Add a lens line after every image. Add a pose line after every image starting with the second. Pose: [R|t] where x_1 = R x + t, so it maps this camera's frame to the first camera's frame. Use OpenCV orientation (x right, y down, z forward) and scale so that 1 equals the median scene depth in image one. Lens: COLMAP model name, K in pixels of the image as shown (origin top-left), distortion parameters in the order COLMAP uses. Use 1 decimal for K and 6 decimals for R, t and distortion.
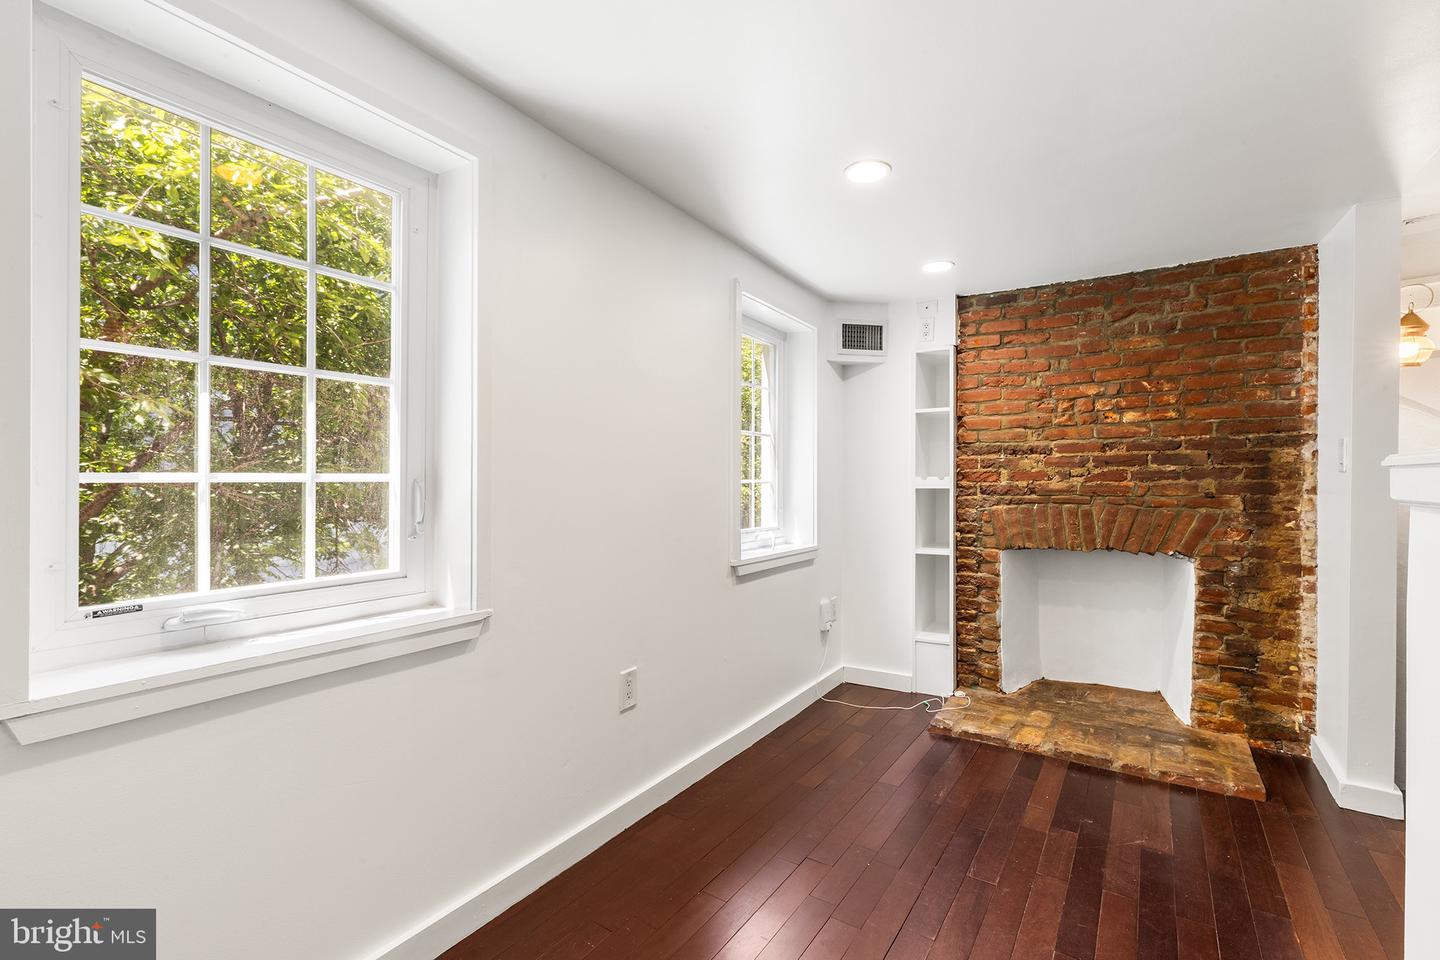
lens RADIAL K [[655.2, 0, 719.8], [0, 655.2, 478.6], [0, 0, 1]] dist [0.004205, -0.000986]
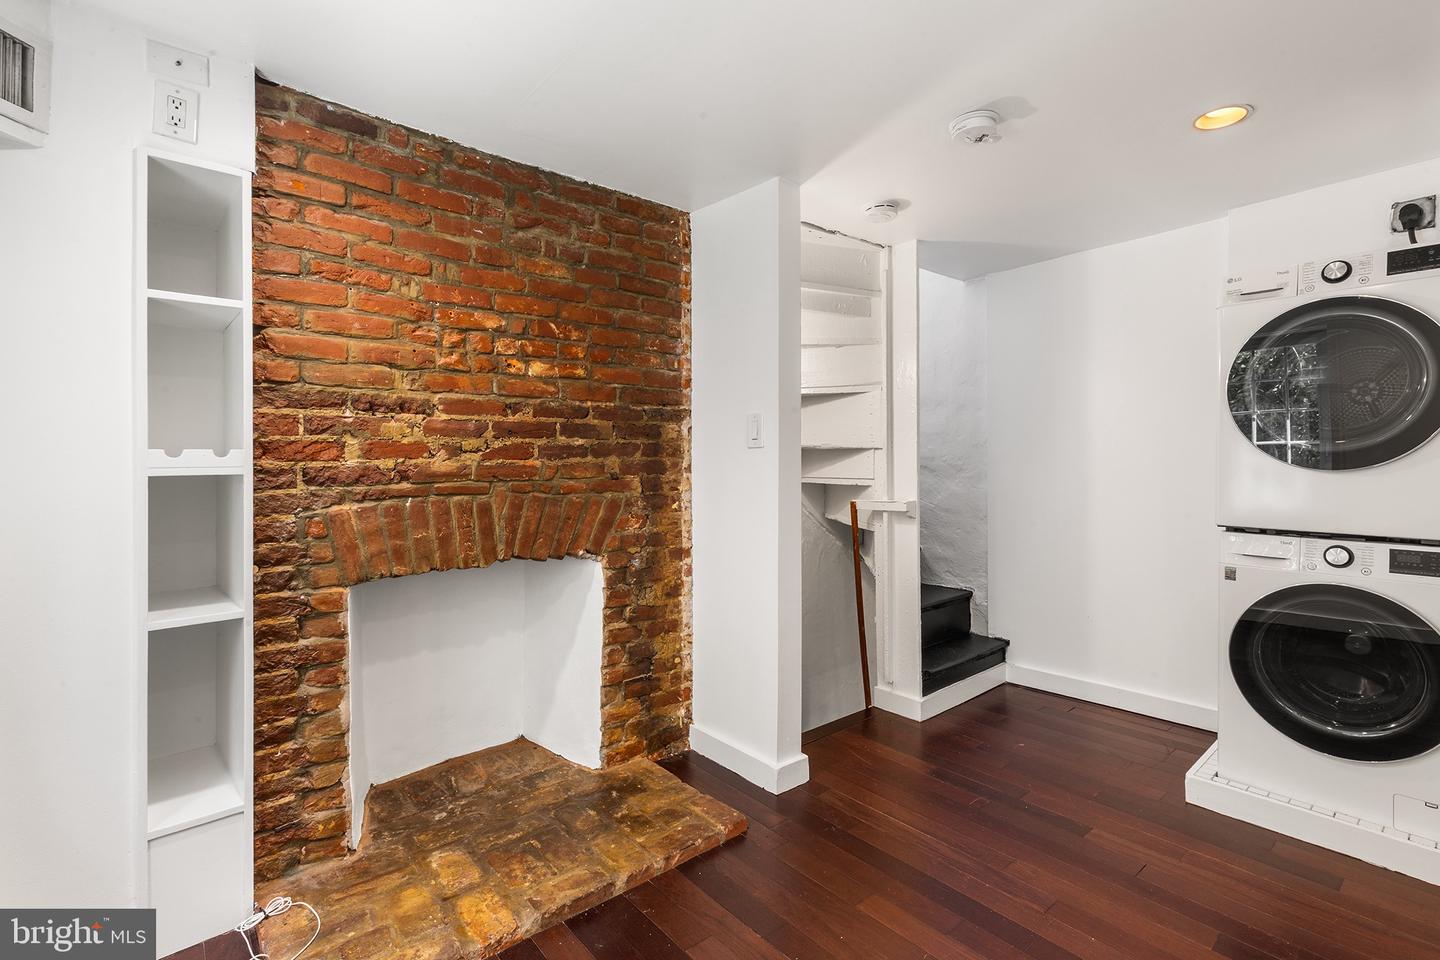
lens RADIAL K [[655.2, 0, 708.2], [0, 655.2, 464.9], [0, 0, 1]] dist [0.004205, -0.000986]
pose [[0.283395, 0.004039, 0.958995, -0.004382], [0.012296, 0.999894, -0.007845, 0.017977], [-0.958925, 0.014016, 0.283315, 0.616582]]
